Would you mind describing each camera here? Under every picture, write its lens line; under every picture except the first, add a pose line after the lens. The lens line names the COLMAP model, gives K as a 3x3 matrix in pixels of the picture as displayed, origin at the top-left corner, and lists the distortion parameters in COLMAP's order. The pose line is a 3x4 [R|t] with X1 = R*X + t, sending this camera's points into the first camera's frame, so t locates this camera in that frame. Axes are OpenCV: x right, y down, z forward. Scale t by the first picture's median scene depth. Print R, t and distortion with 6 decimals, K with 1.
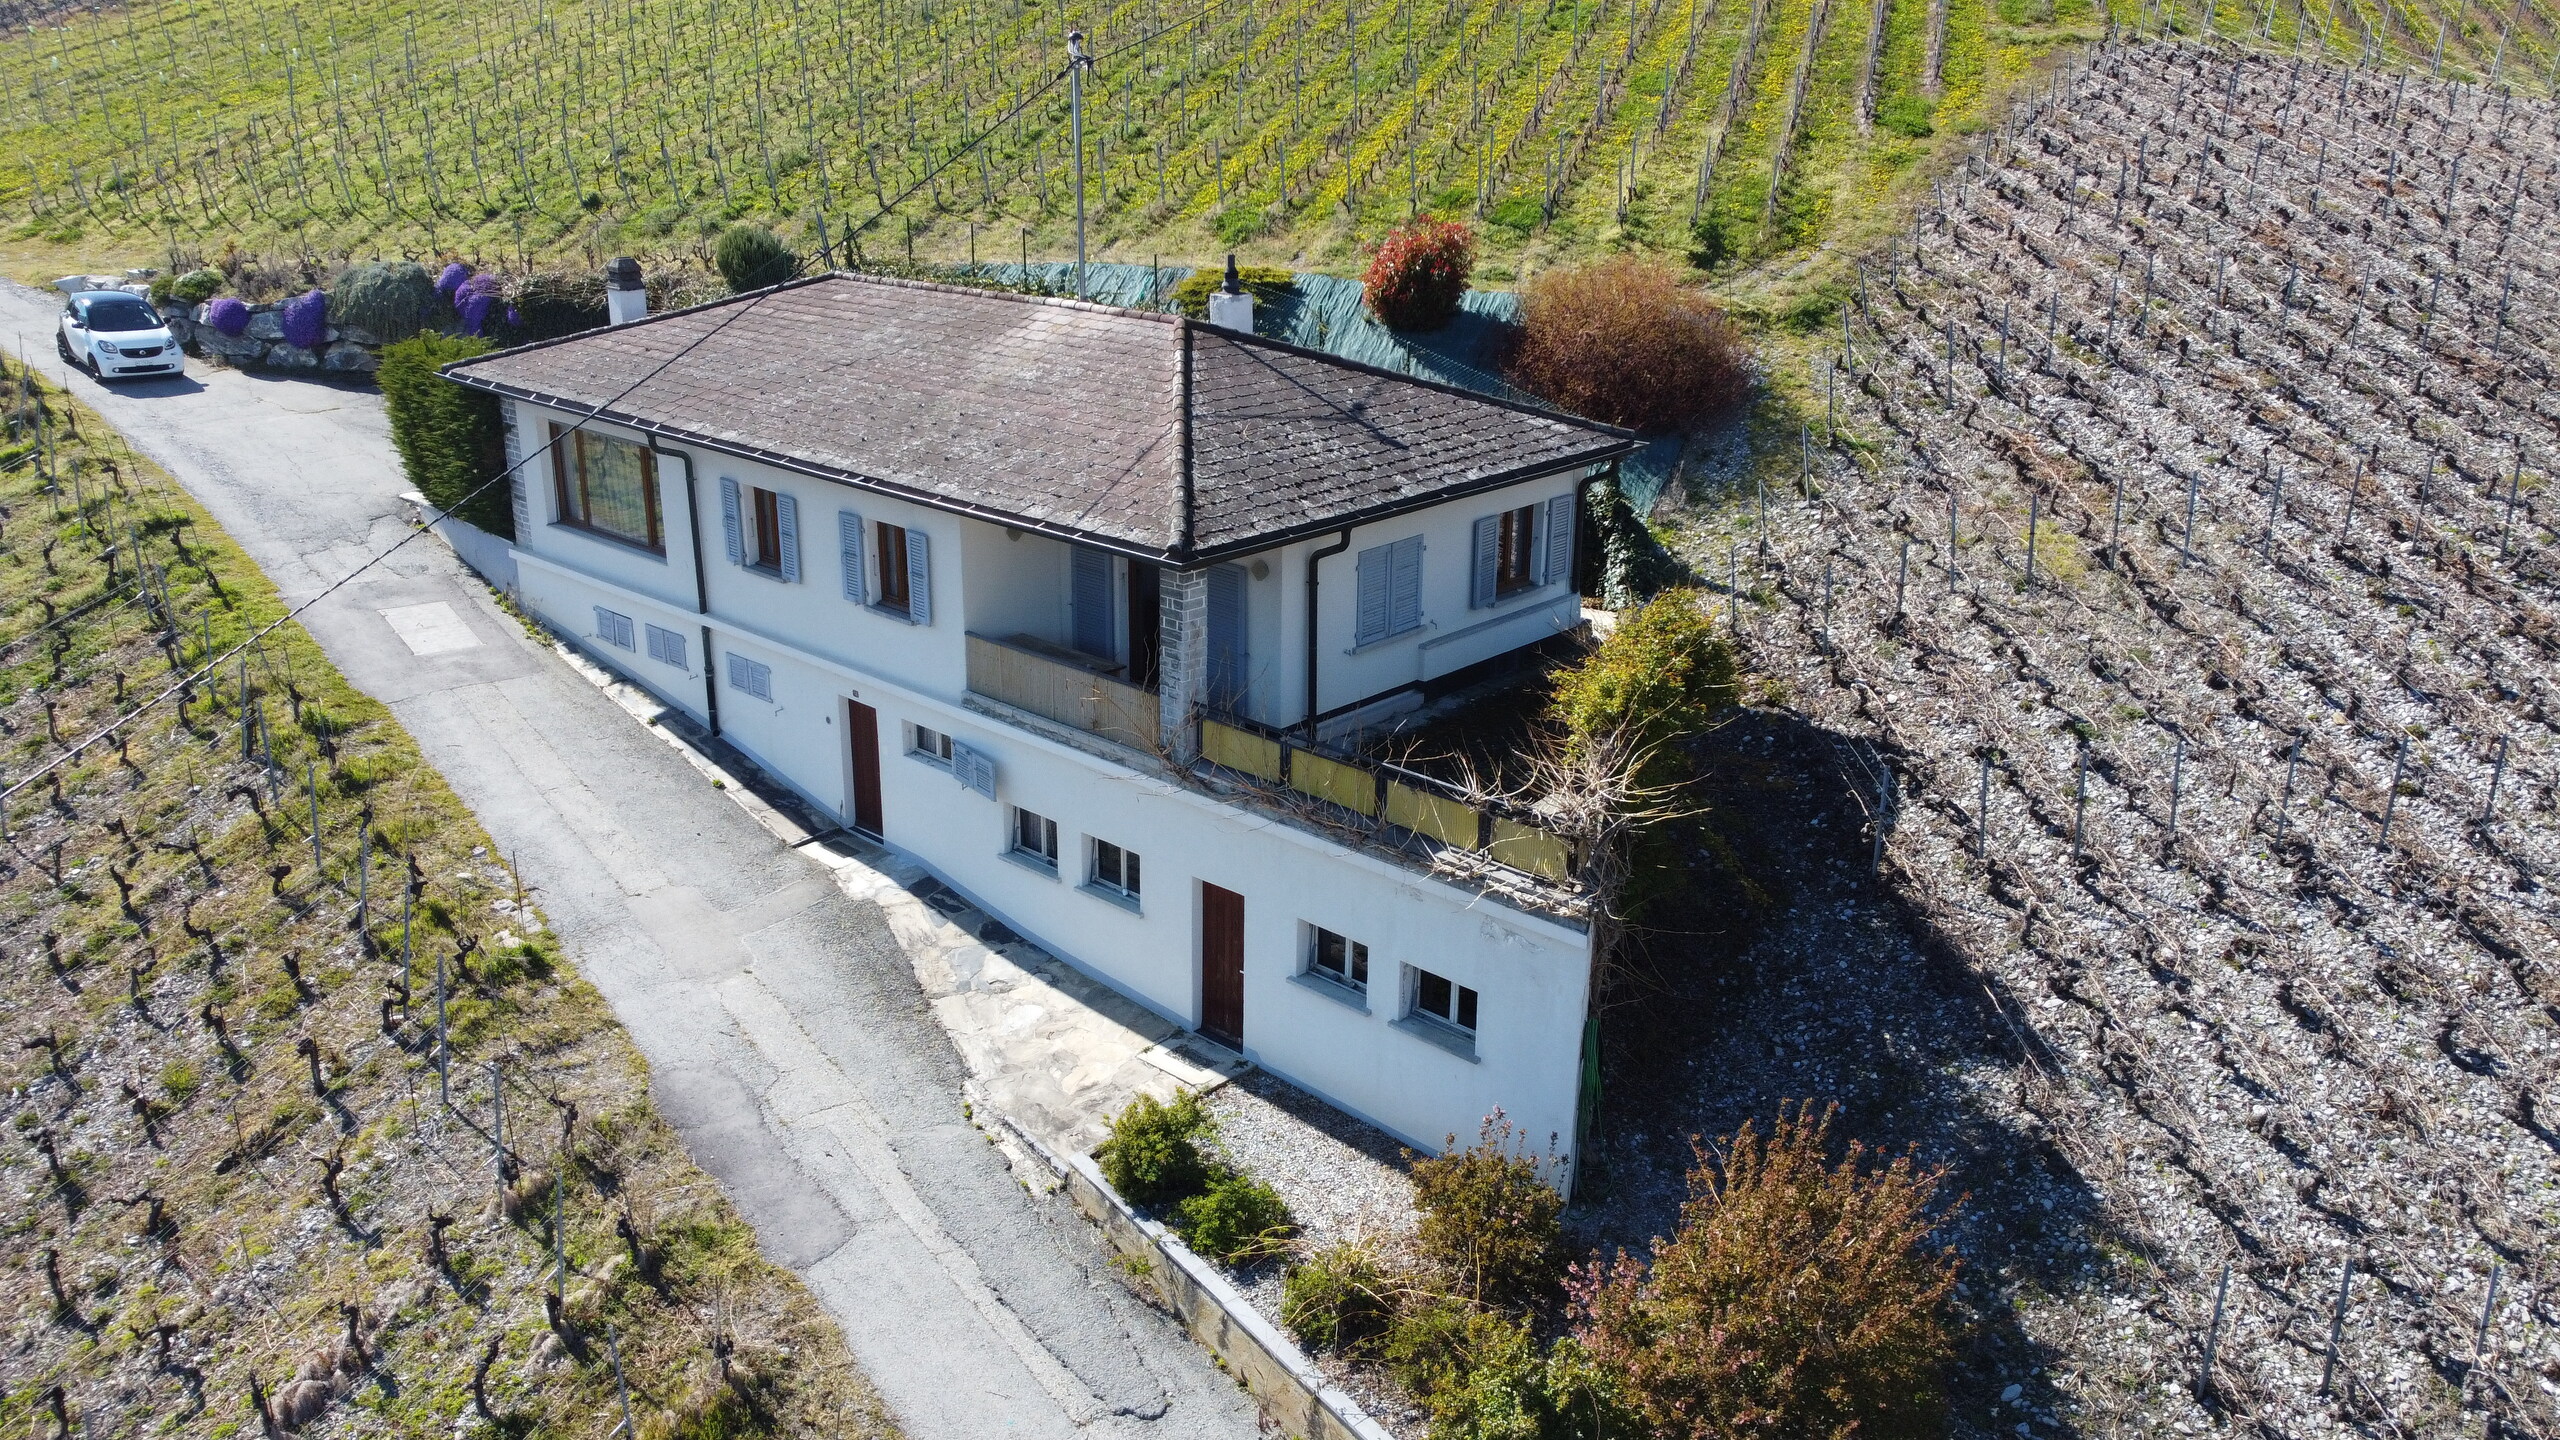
lens RADIAL K [[1912.3, 0, 1267.7], [0, 1912.3, 721.3], [0, 0, 1]] dist [0.009999, -0.013546]
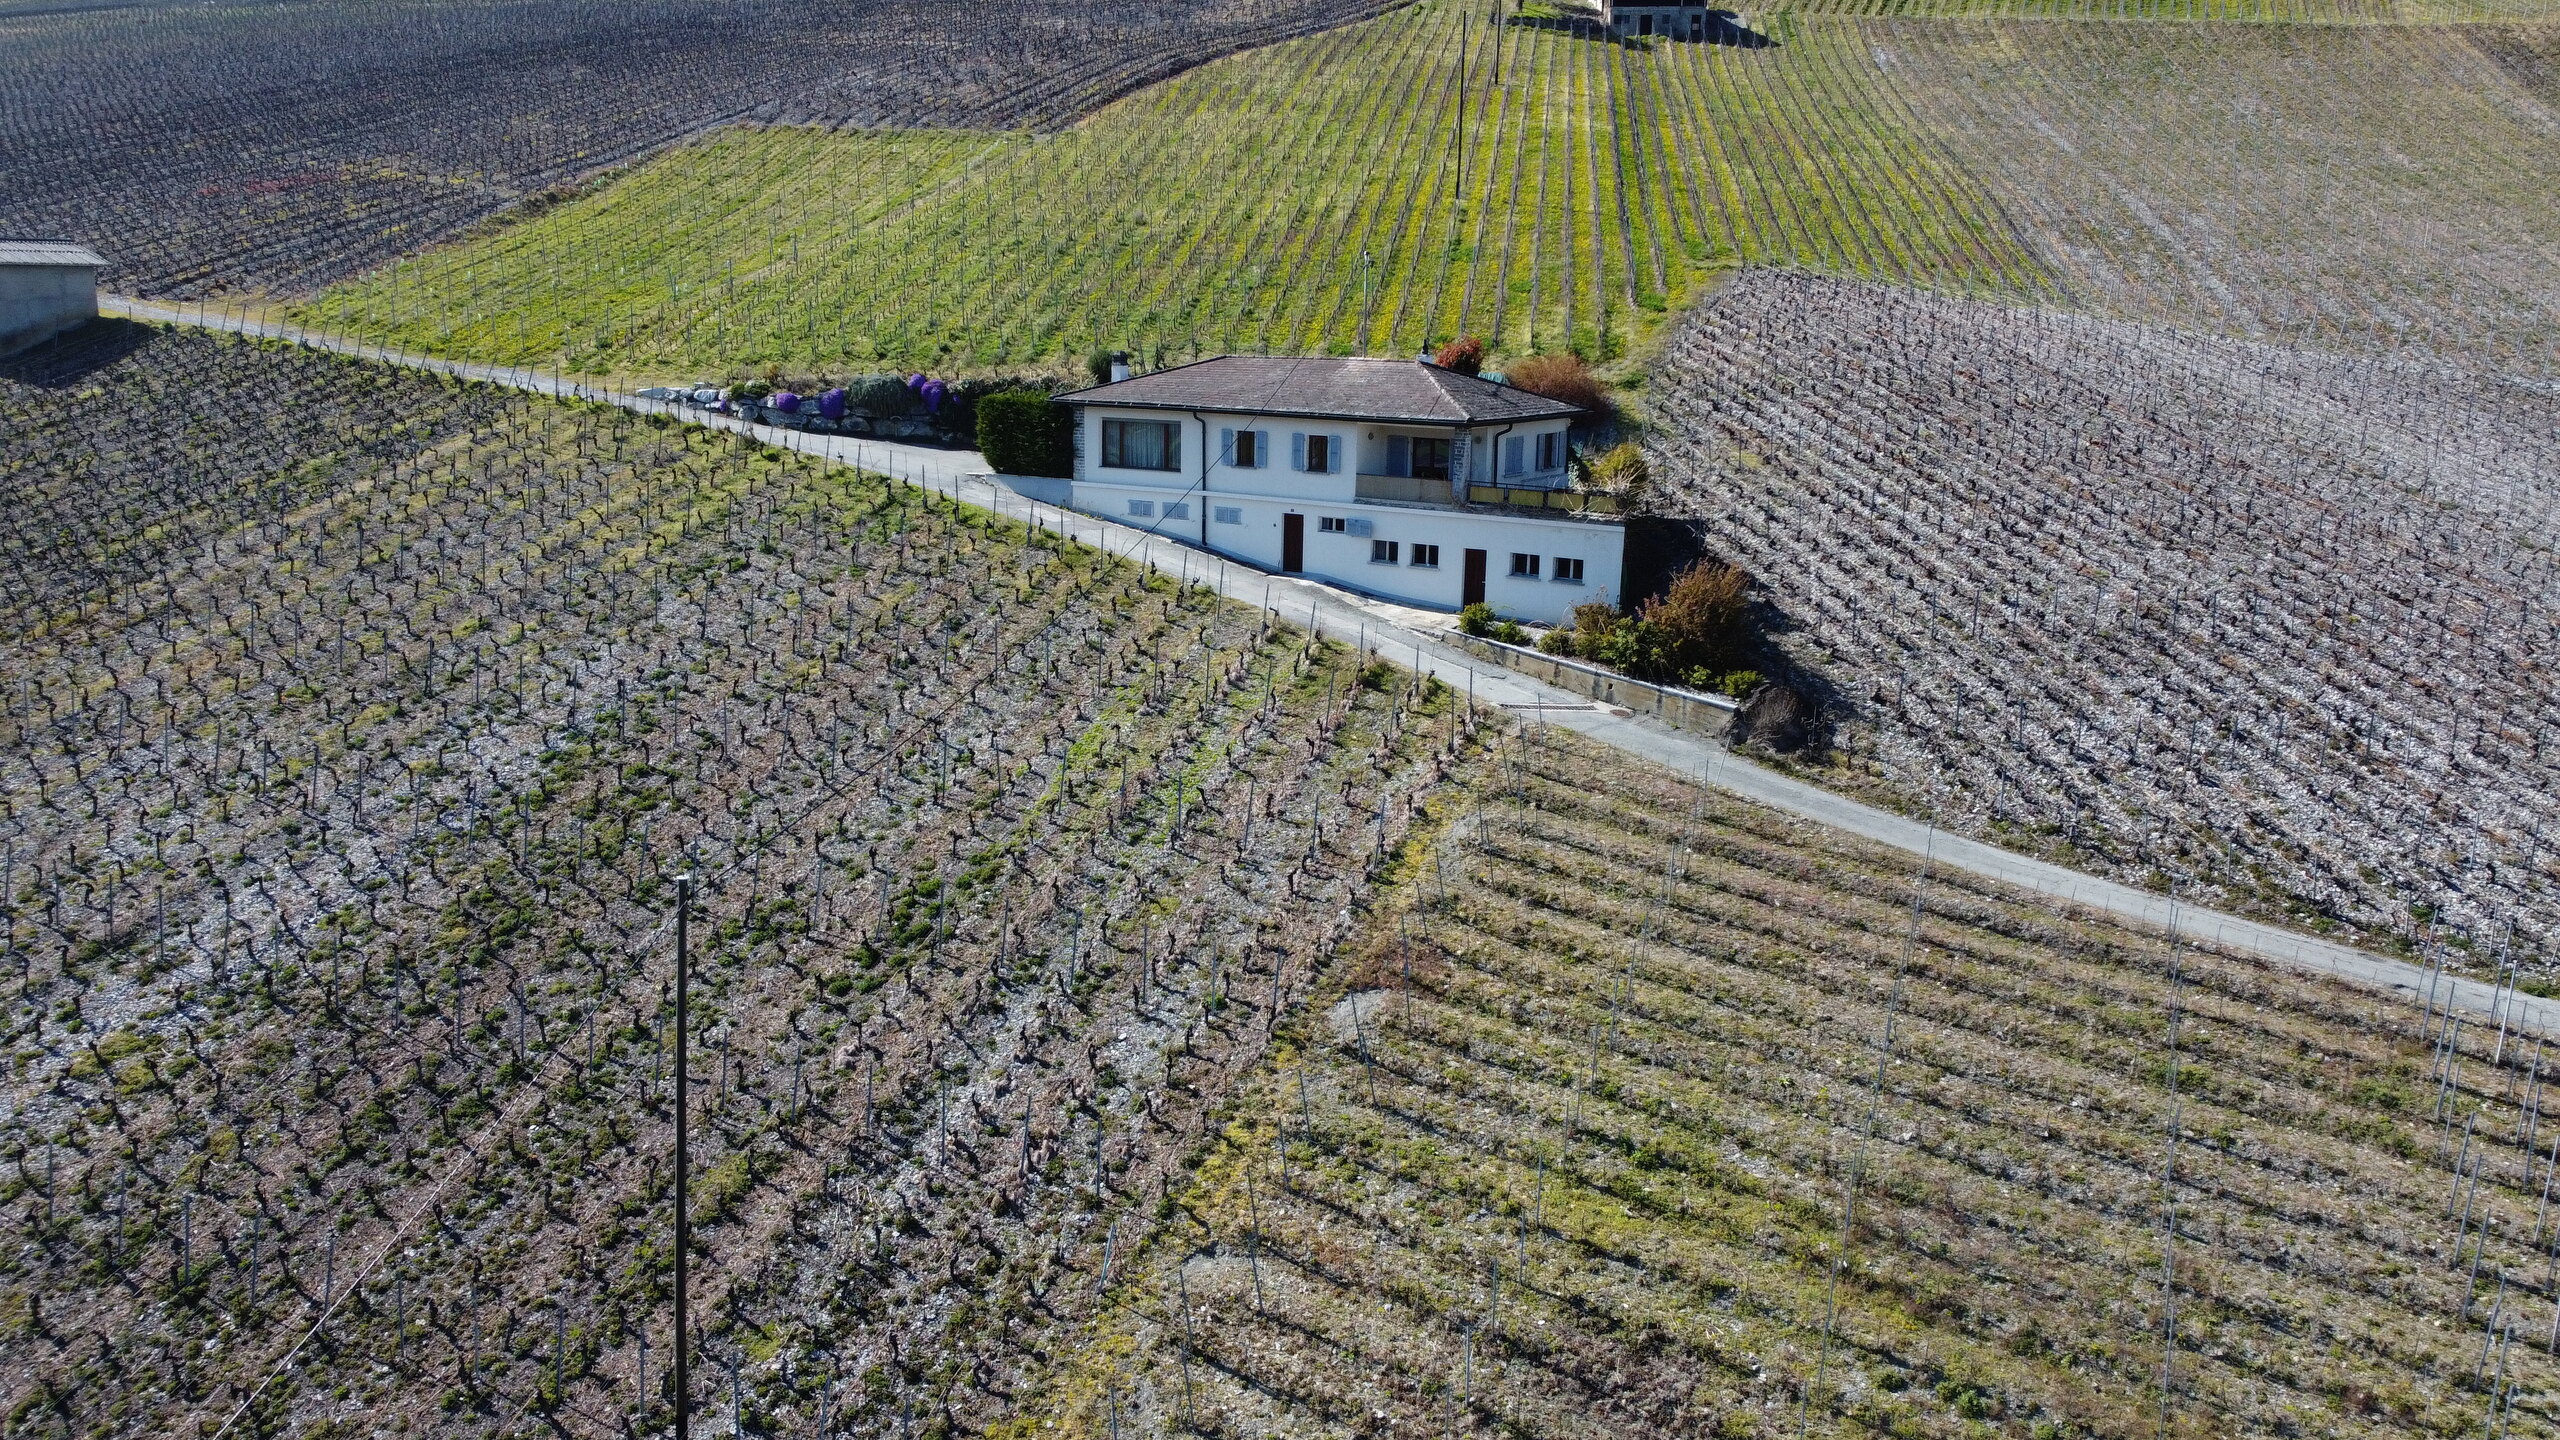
lens RADIAL K [[1912.3, 0, 1286.1], [0, 1912.3, 719.5], [0, 0, 1]] dist [0.009999, -0.013546]
pose [[0.985148, -0.031867, 0.168725, -0.626215], [0.052230, 0.991680, -0.117656, 0.523562], [-0.163572, 0.124721, 0.978616, -1.321682]]
